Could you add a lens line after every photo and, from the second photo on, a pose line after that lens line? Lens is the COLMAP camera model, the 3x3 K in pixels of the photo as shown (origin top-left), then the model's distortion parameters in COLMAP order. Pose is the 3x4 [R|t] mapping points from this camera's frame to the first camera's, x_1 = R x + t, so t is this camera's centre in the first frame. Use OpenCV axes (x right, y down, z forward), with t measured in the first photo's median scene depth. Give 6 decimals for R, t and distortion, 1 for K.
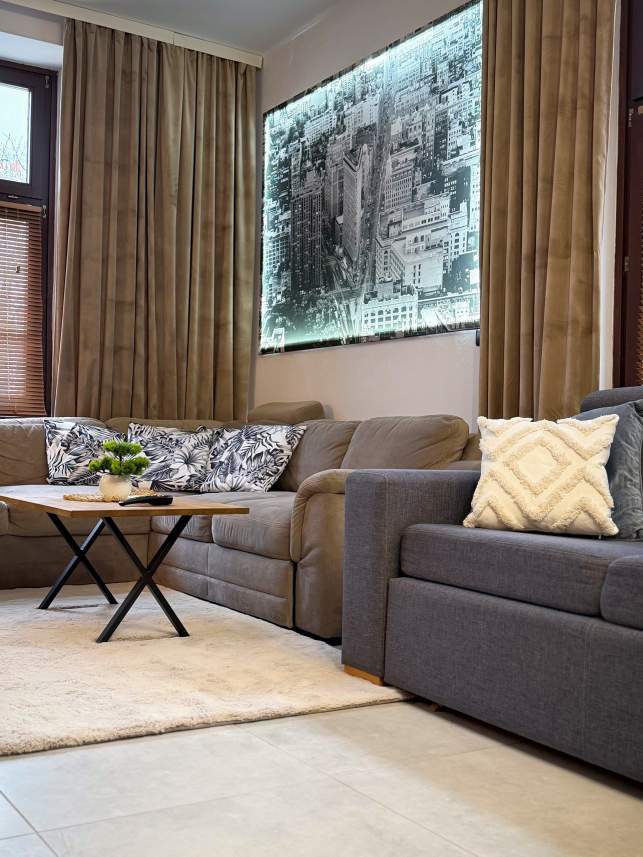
lens RADIAL K [[988.9, 0, 321.5], [0, 988.9, 428.5], [0, 0, 1]] dist [0.210323, -0.449966]
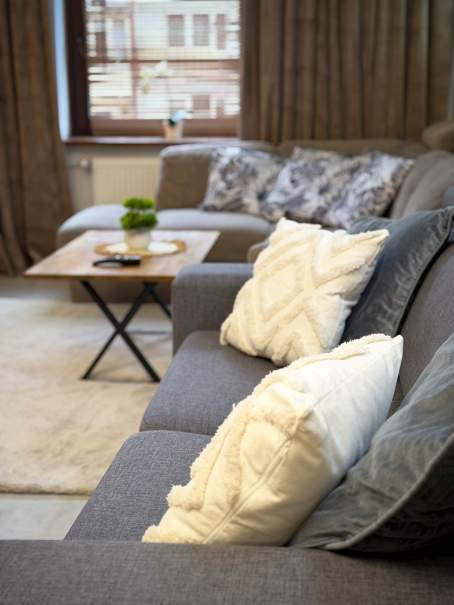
lens RADIAL K [[946.8, 0, 227.0], [0, 946.8, 302.5], [0, 0, 1]] dist [0.170532, 0.006239]
pose [[0.808030, 0.103318, -0.580012, 0.389286], [0.035524, 0.974167, 0.223019, -0.081962], [0.588070, -0.200810, 0.783485, 0.173415]]
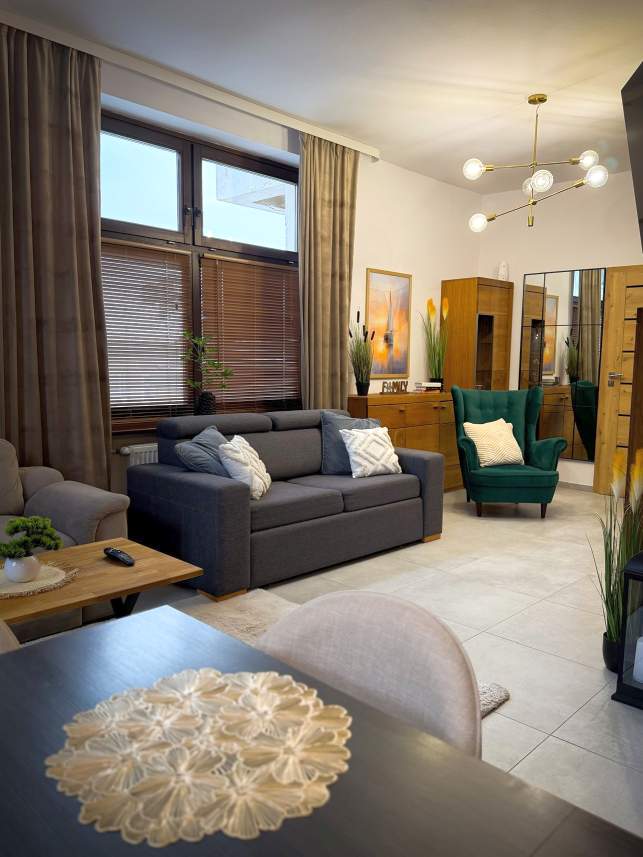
lens RADIAL K [[655.3, 0, 321.5], [0, 655.3, 428.5], [0, 0, 1]] dist [0.185791, -0.403042]
pose [[-0.231394, -0.127225, 0.964505, -0.684801], [-0.037083, 0.991845, 0.121934, -0.127410], [-0.972153, -0.007552, -0.234225, 0.684810]]
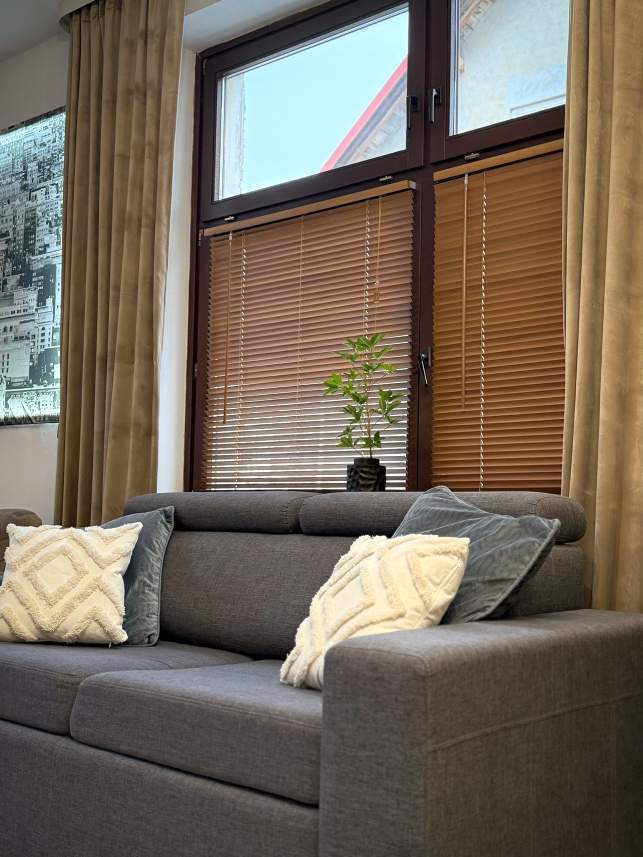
lens RADIAL K [[967.4, 0, 321.5], [0, 967.4, 428.5], [0, 0, 1]] dist [0.208024, -0.476478]
pose [[0.949669, 0.026910, 0.312098, 0.090386], [-0.006587, 0.997798, -0.065992, -0.027585], [-0.313186, 0.060615, 0.947755, -0.024838]]
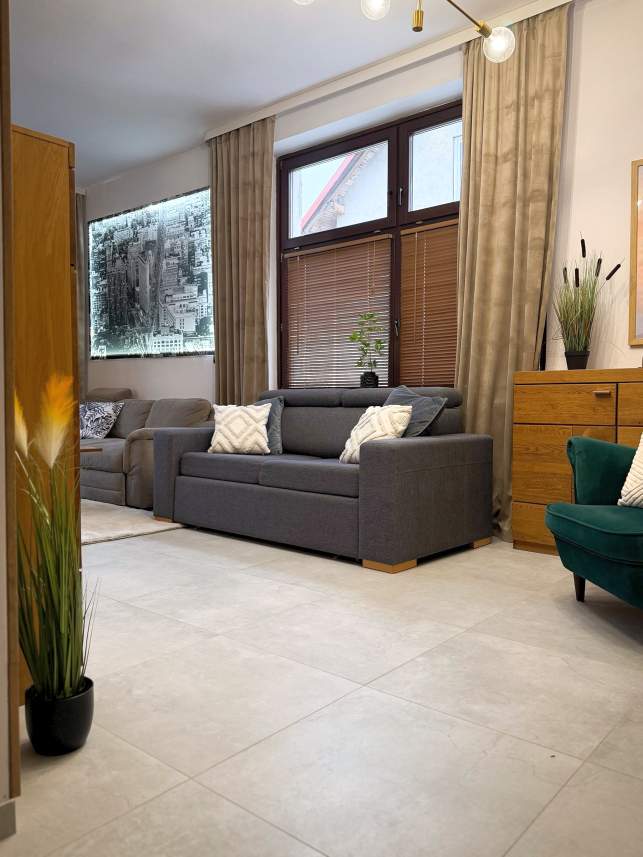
lens RADIAL K [[655.3, 0, 321.5], [0, 655.3, 428.5], [0, 0, 1]] dist [0.185791, -0.403042]
pose [[0.953856, -0.031898, 0.298566, -0.036462], [0.012714, 0.997740, 0.065980, -0.033251], [-0.299996, -0.059139, 0.952106, -0.320525]]
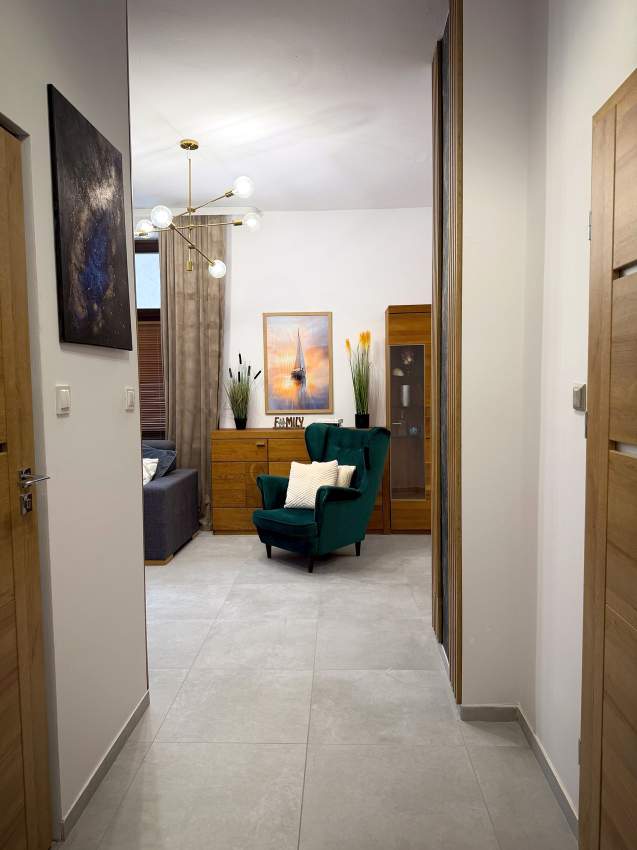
lens RADIAL K [[588.0, 0, 318.5], [0, 588.0, 425.0], [0, 0, 1]] dist [0.005139, 0.000436]
pose [[0.558401, -0.090131, 0.824660, -0.419109], [0.009273, 0.994696, 0.102436, -0.172855], [-0.829519, -0.049554, 0.556275, -0.466693]]
